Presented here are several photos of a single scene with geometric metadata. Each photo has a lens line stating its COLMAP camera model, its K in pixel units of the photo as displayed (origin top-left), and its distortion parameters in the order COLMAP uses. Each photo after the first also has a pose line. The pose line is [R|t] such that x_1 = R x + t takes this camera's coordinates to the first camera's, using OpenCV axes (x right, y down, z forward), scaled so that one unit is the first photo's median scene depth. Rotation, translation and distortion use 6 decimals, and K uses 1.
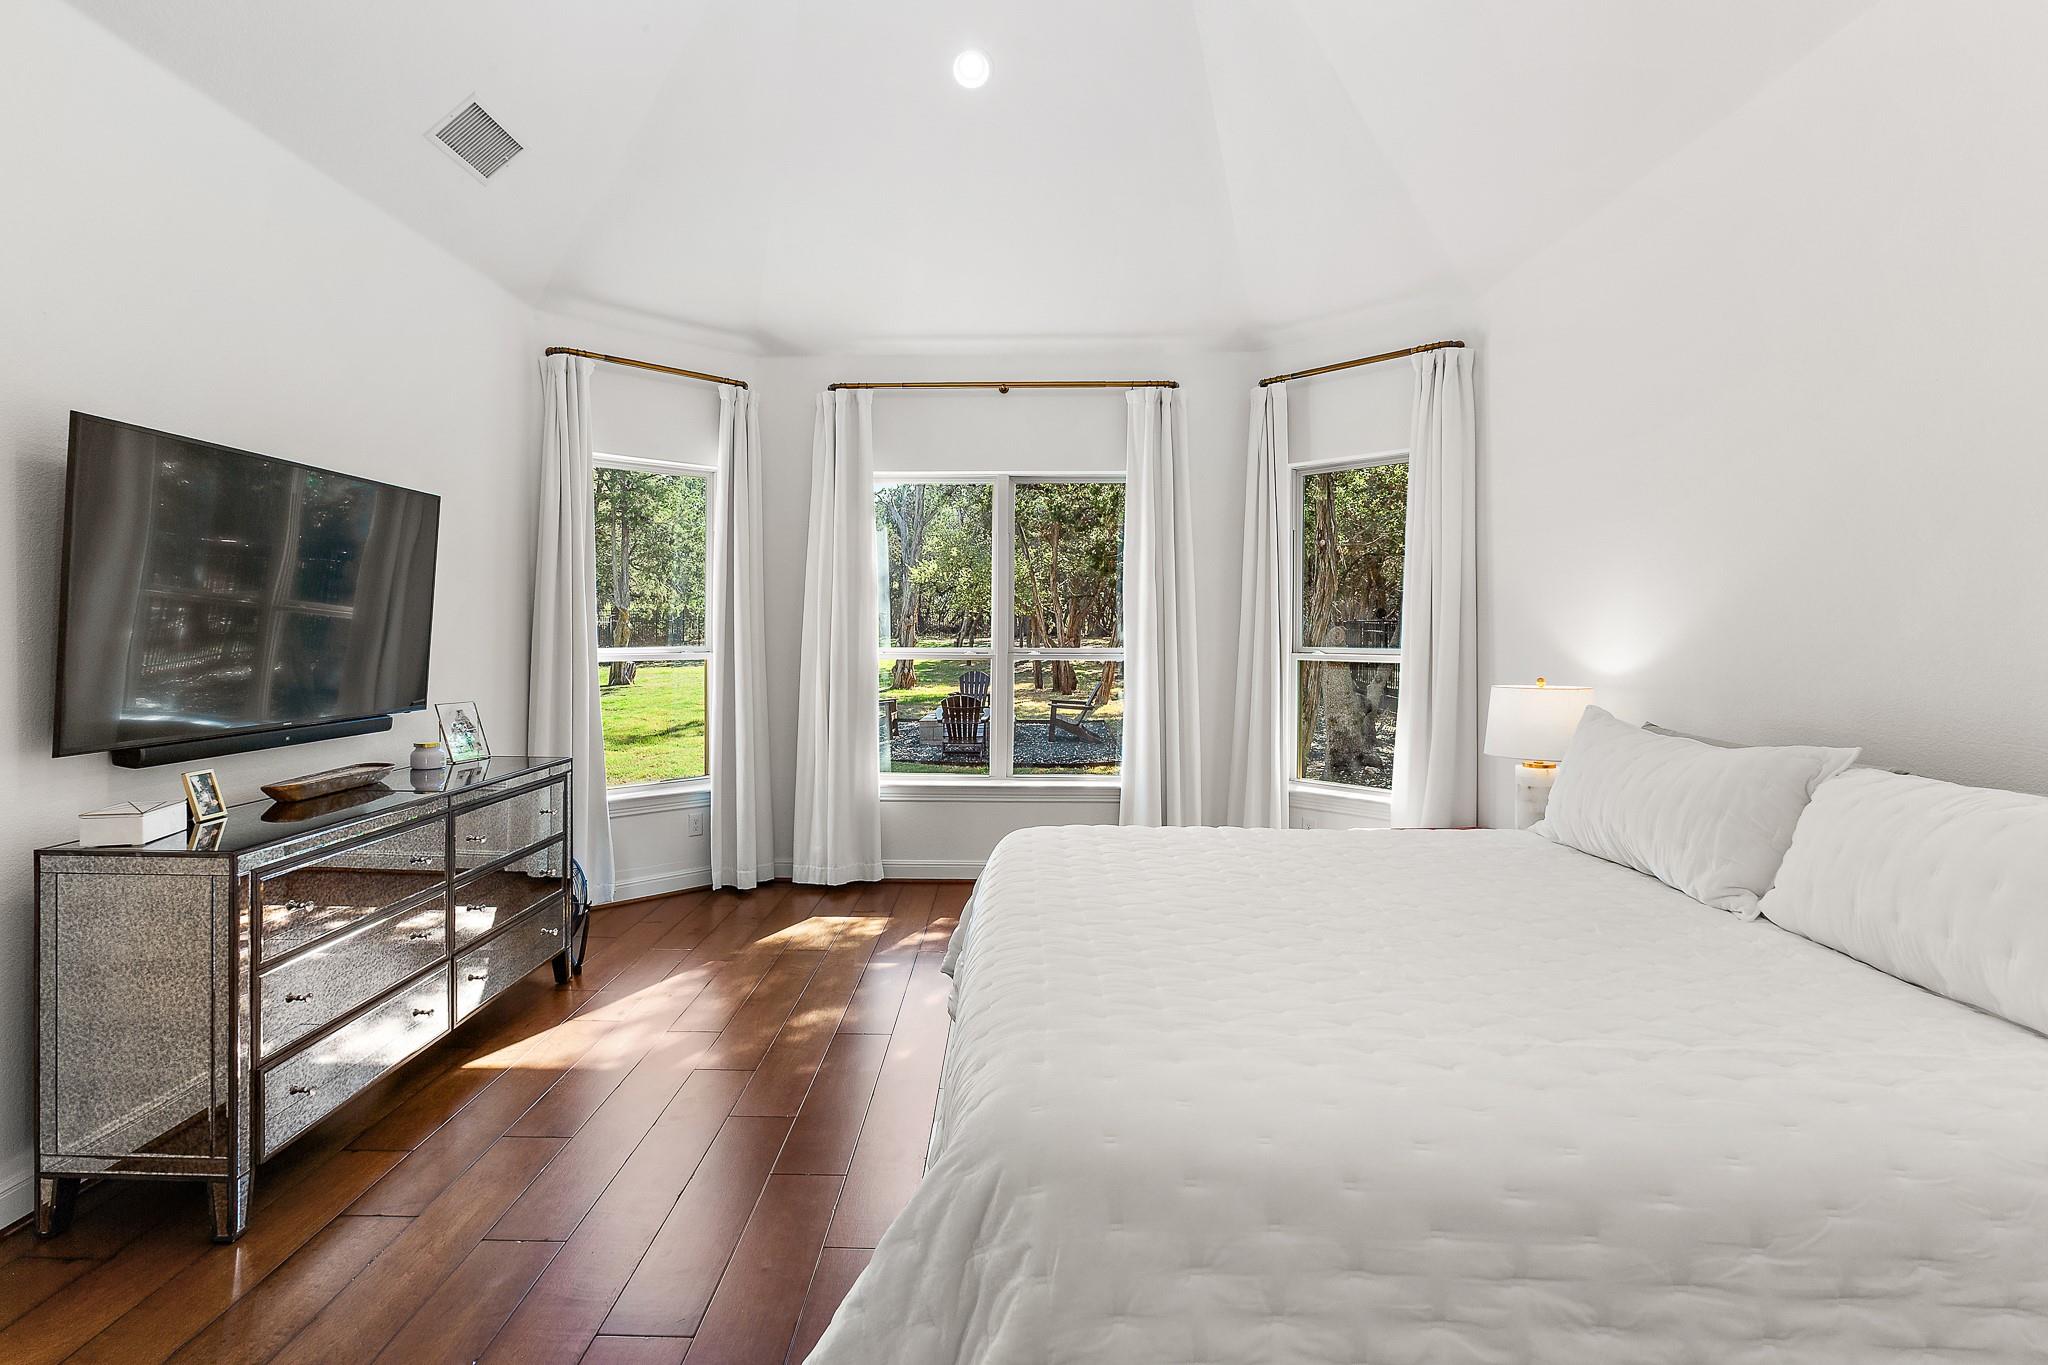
lens RADIAL K [[984.1, 0, 1017.7], [0, 984.1, 621.3], [0, 0, 1]] dist [-0.045956, 0.037665]
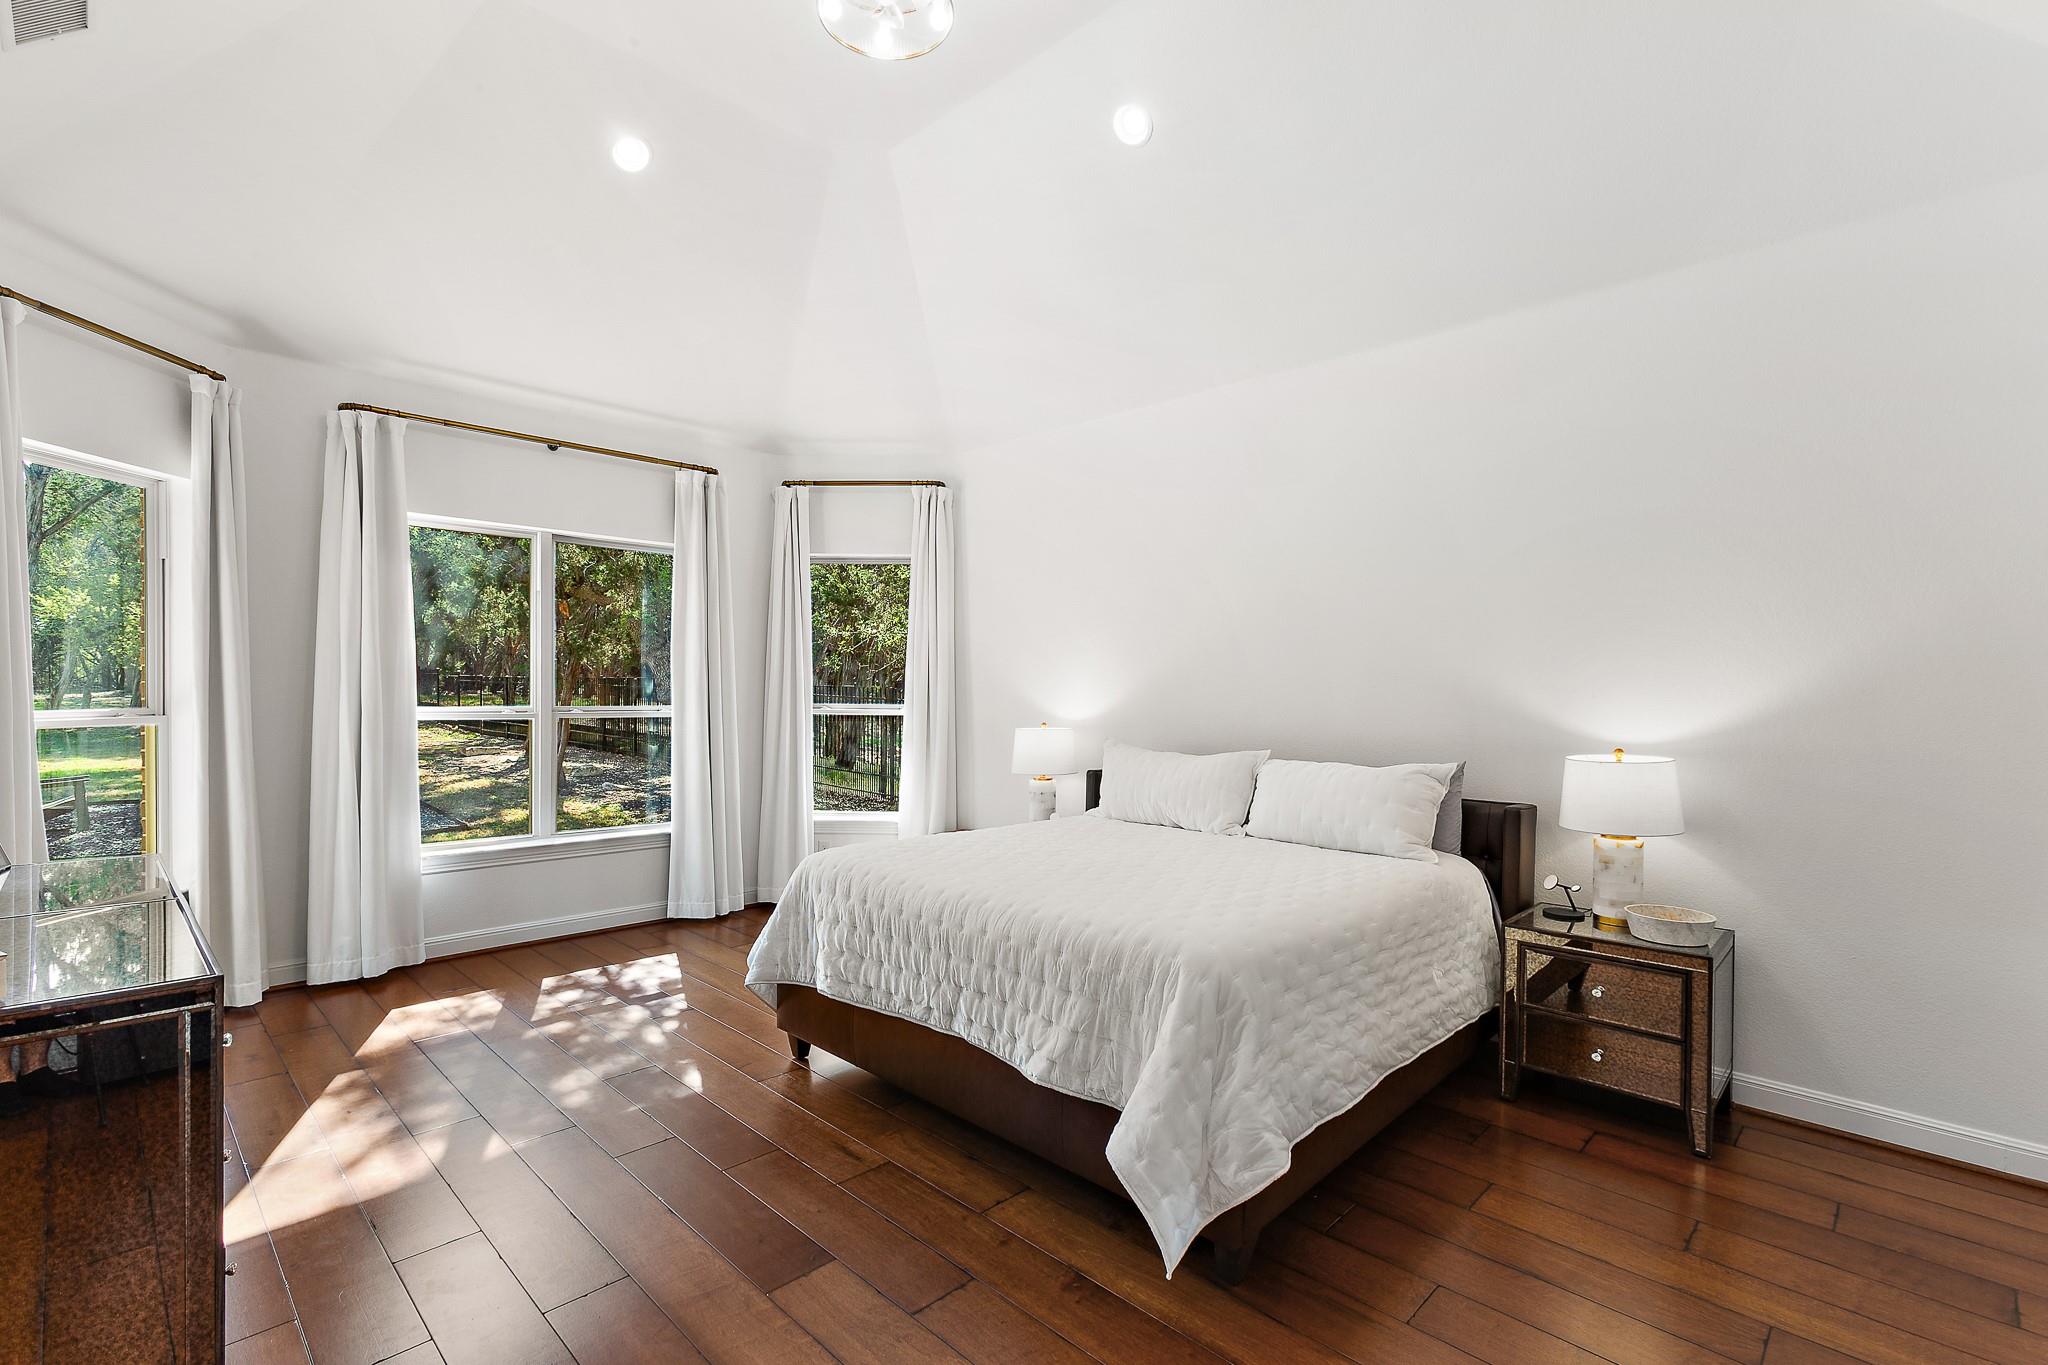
lens RADIAL K [[933.0, 0, 1024.0], [0, 933.0, 682.5], [0, 0, 1]] dist [-0.004659, -0.000145]
pose [[0.688264, 0.011505, 0.725369, -0.387974], [-0.013430, 0.999905, -0.003116, -0.000301], [-0.725336, -0.007597, 0.688353, 0.001331]]
